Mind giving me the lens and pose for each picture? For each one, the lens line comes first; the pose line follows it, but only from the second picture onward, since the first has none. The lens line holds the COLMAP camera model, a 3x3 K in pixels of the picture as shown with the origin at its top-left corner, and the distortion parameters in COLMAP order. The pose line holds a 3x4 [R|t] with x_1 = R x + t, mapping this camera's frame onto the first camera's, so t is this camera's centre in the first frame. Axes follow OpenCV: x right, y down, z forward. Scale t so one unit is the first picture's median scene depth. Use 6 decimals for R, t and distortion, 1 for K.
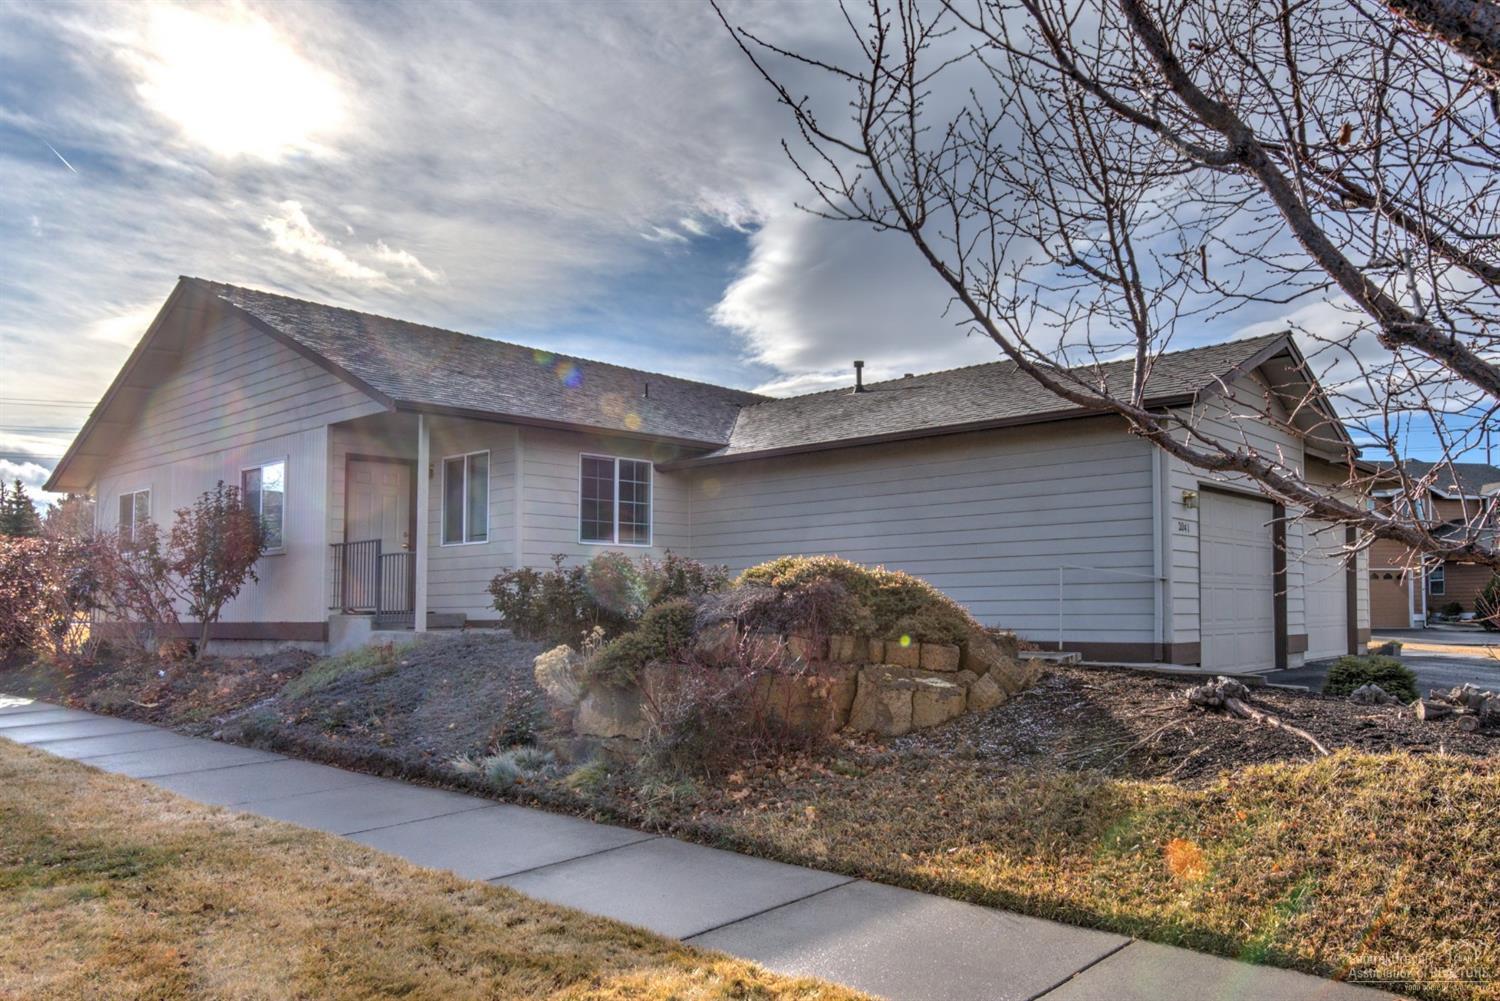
lens RADIAL K [[1061.8, 0, 748.6], [0, 1061.8, 521.8], [0, 0, 1]] dist [0.002008, 0.001949]
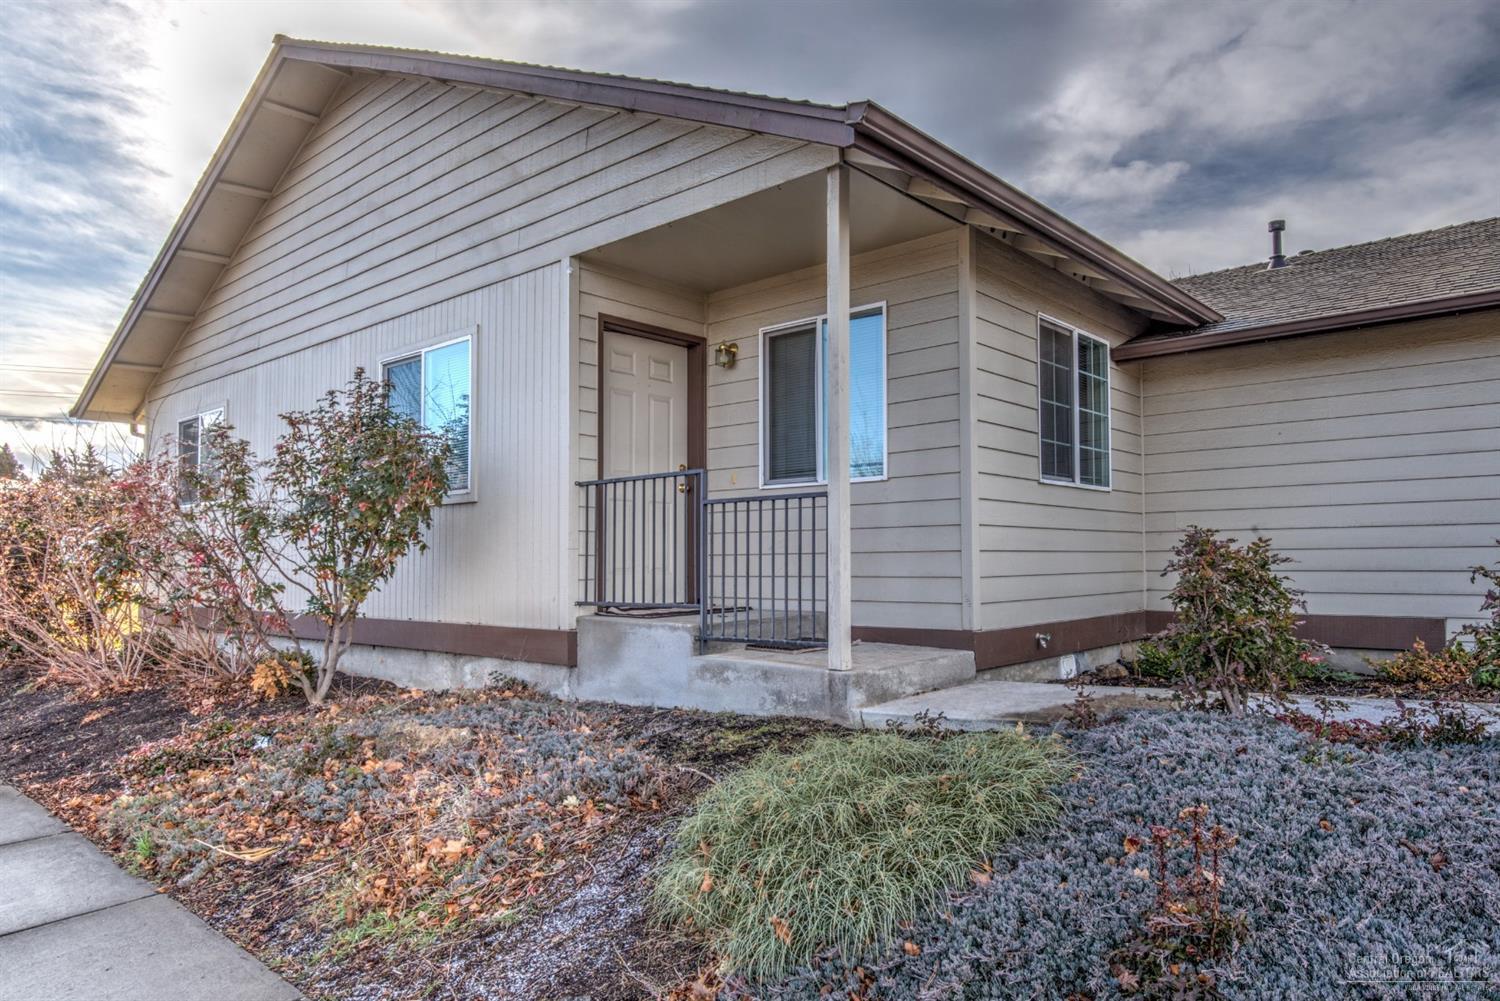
lens RADIAL K [[907.3, 0, 750.0], [0, 907.3, 500.5], [0, 0, 1]] dist [-0.004252, -0.002126]
pose [[0.999697, 0.000907, 0.024592, -0.302995], [-0.001313, 0.999864, 0.016464, 0.021675], [-0.024574, -0.016492, 0.999562, 0.518432]]
